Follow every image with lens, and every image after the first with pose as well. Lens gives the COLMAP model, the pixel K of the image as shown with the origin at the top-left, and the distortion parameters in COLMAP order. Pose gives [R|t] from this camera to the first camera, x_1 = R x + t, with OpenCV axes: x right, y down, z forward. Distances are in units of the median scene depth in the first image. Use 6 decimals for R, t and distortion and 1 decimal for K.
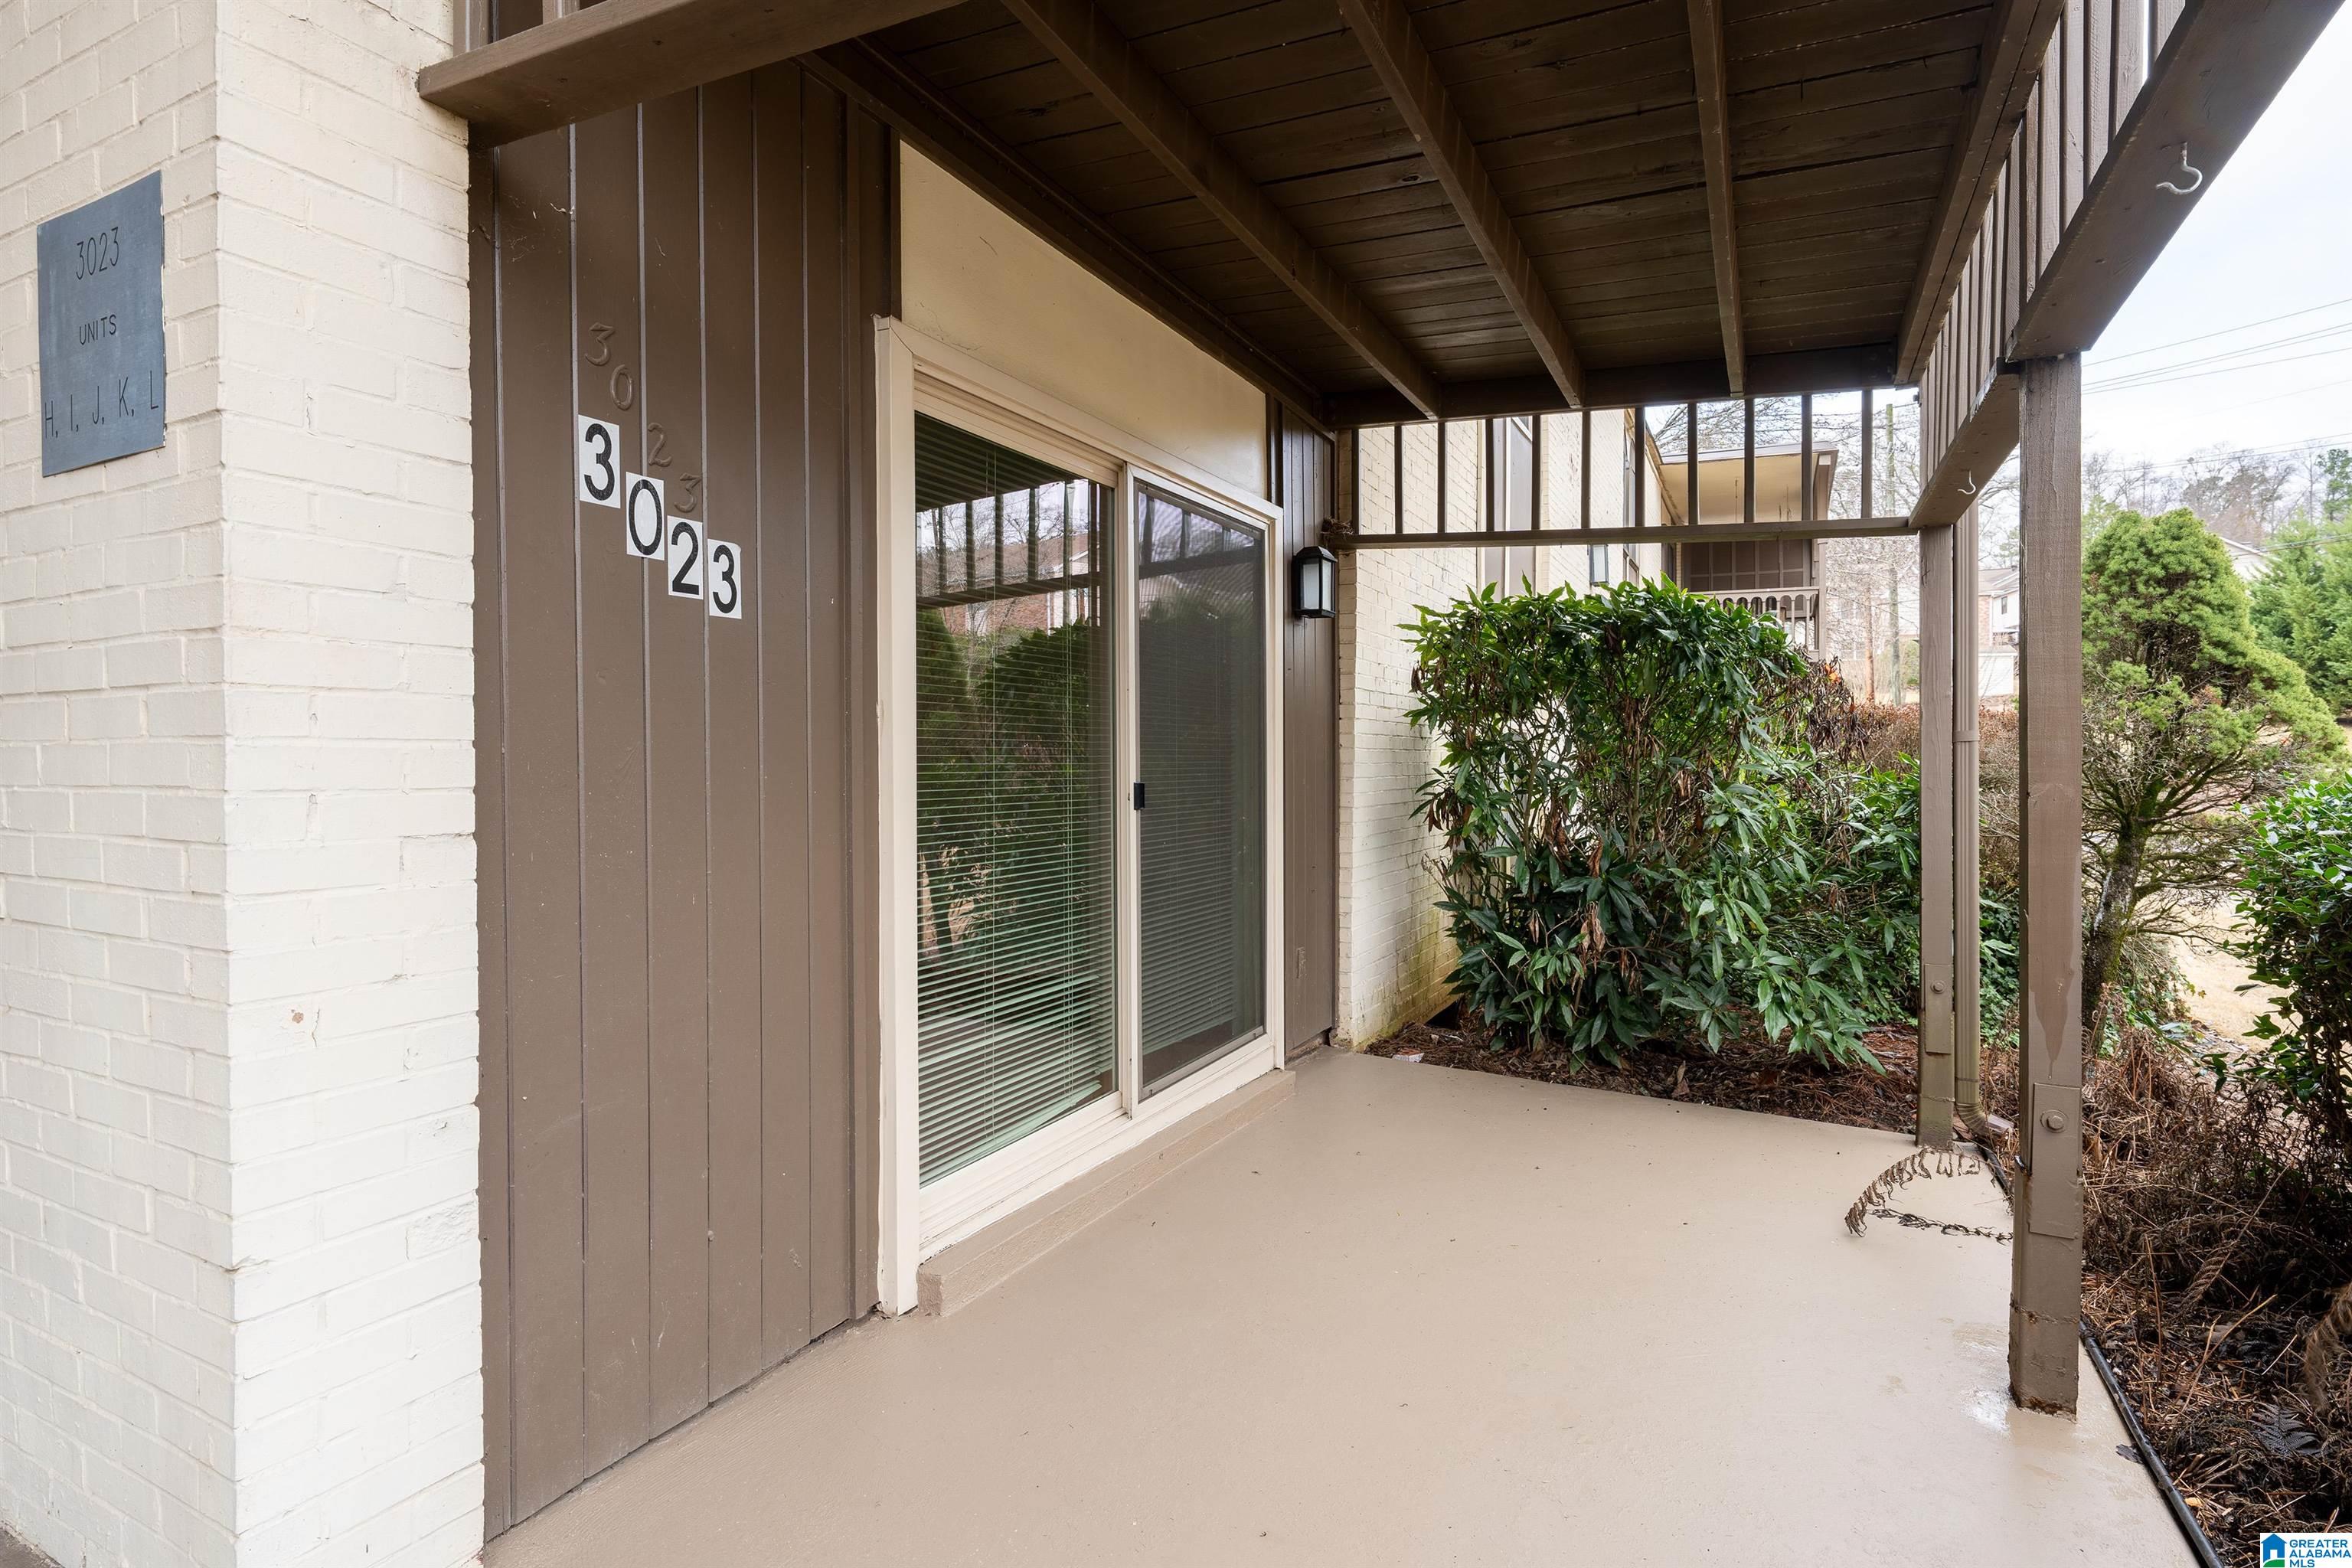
lens RADIAL K [[1227.7, 0, 1177.5], [0, 1227.7, 784.5], [0, 0, 1]] dist [-0.002241, -0.000140]
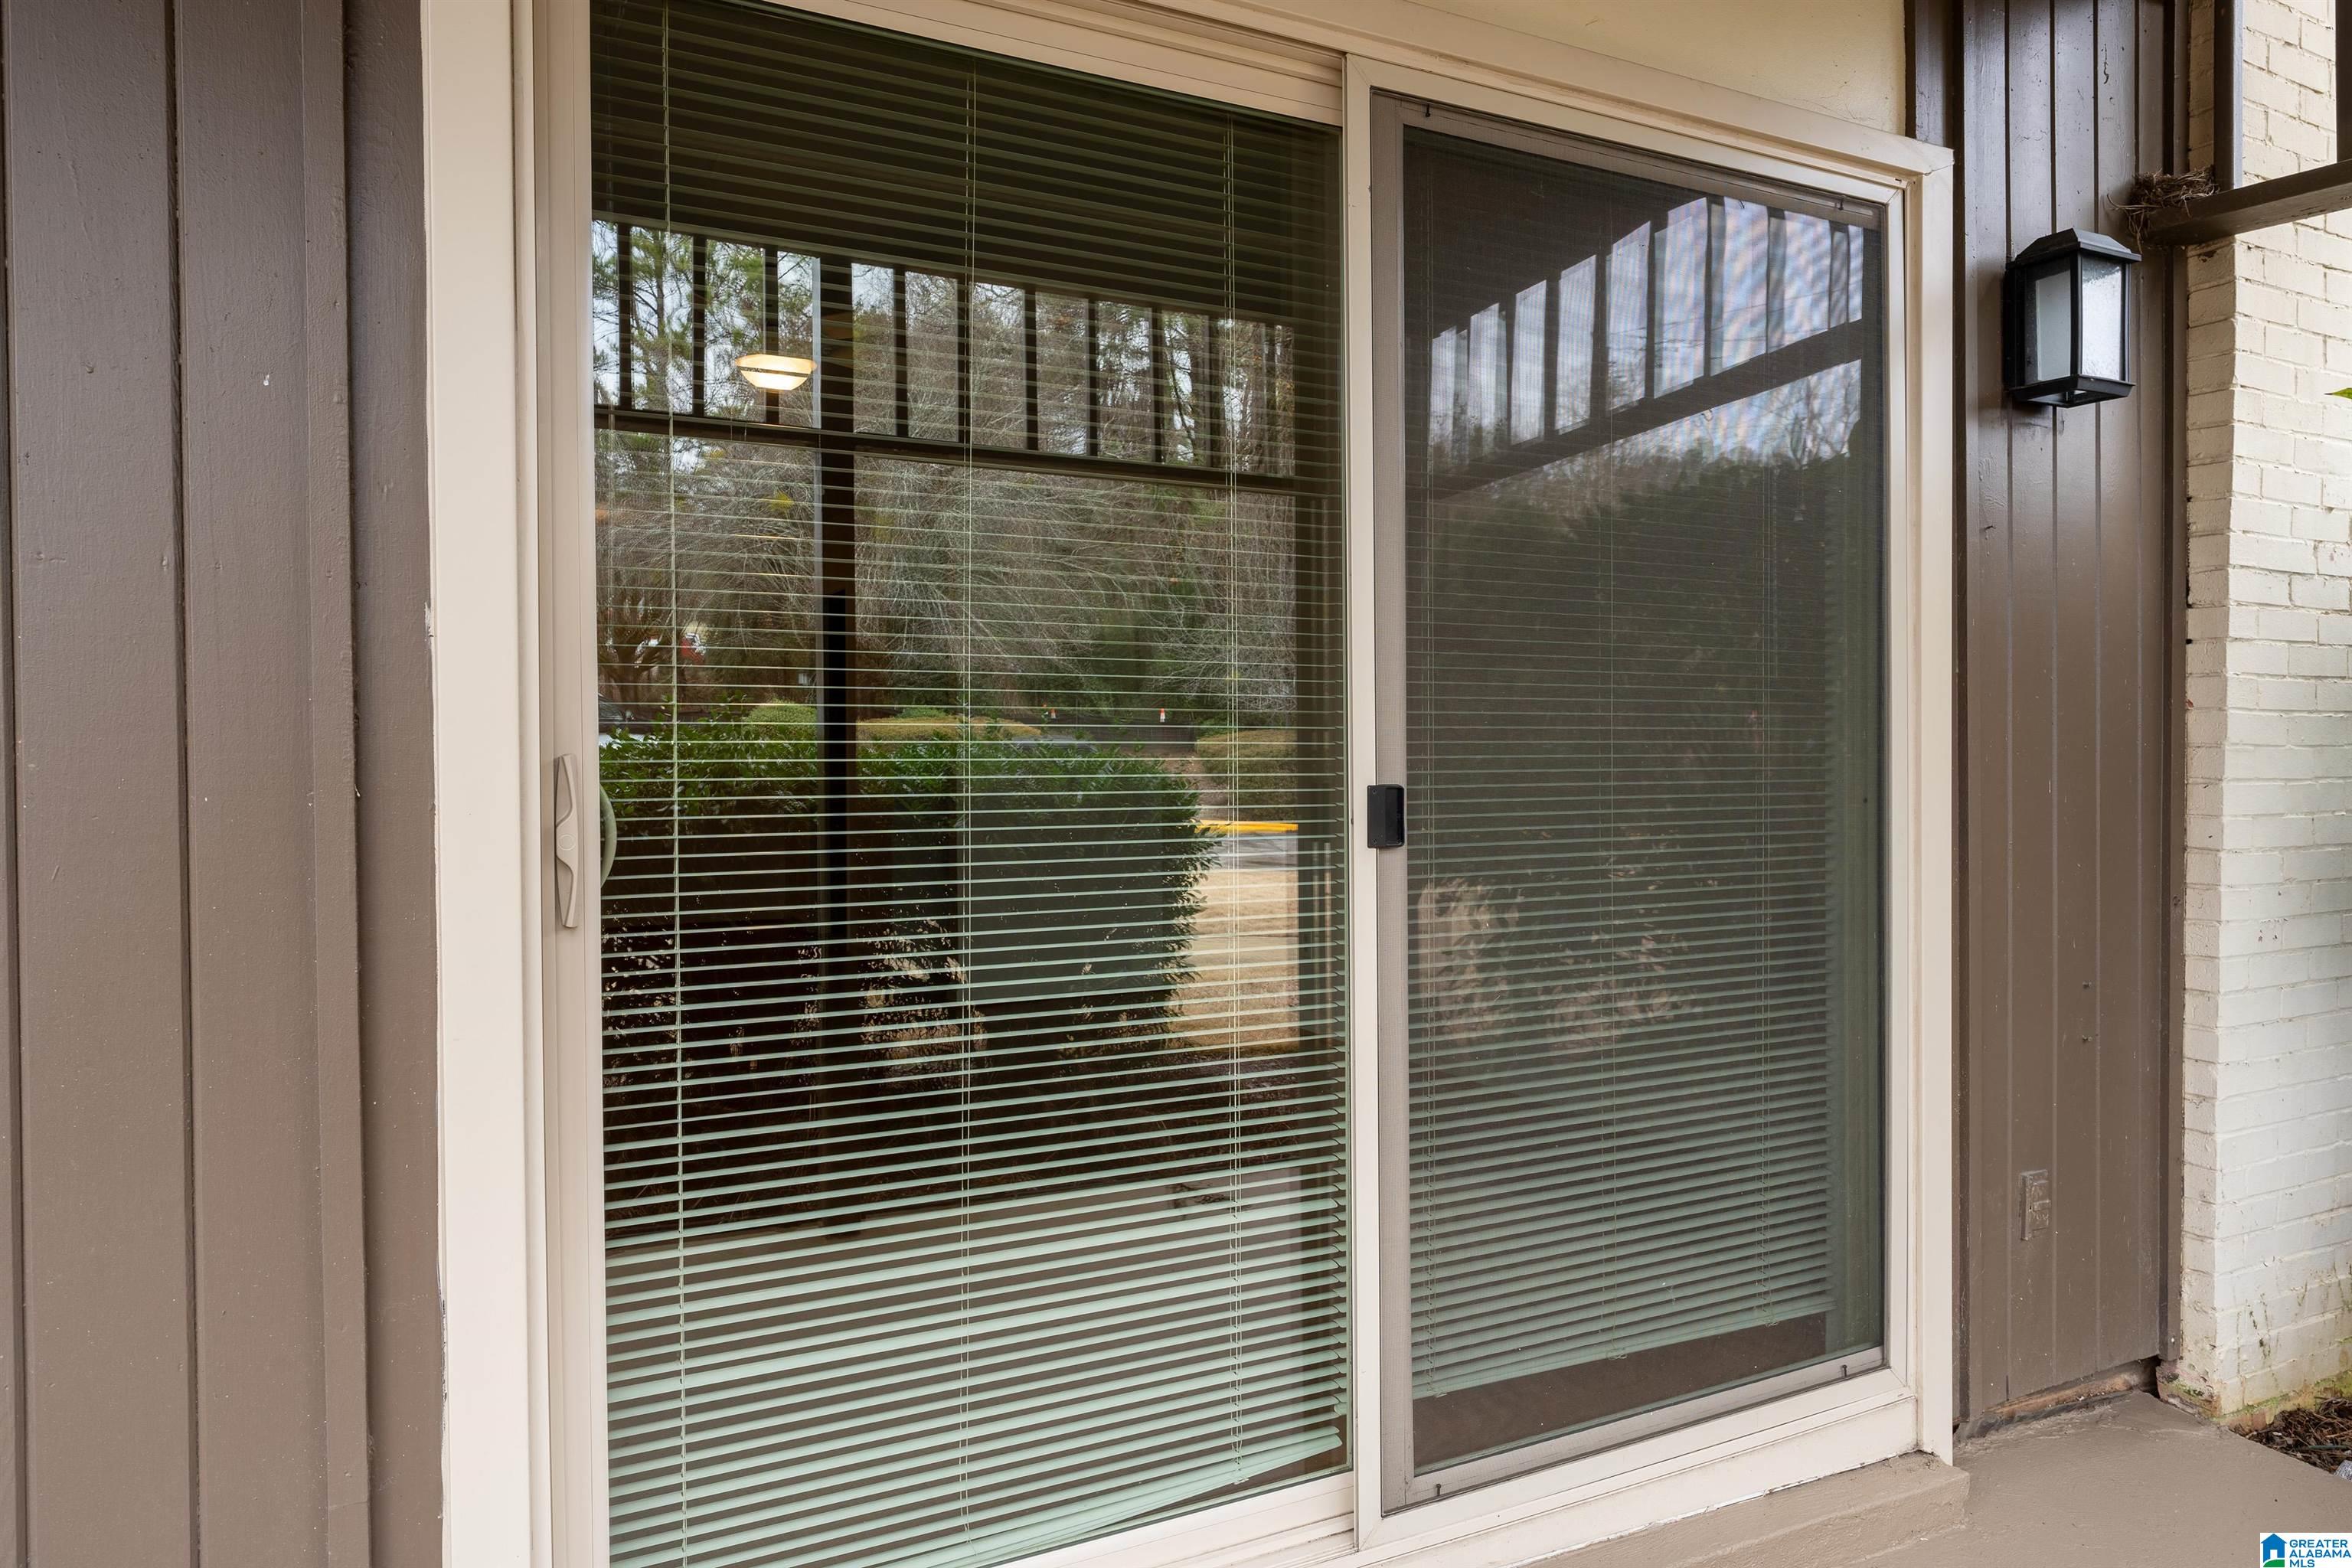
lens RADIAL K [[1628.1, 0, 1177.6], [0, 1628.1, 771.1], [0, 0, 1]] dist [0.001360, 0.001777]
pose [[0.821999, 0.013397, -0.569331, 0.172049], [-0.014379, 0.999893, 0.002768, -0.004992], [0.569307, 0.005911, 0.822104, 0.344675]]
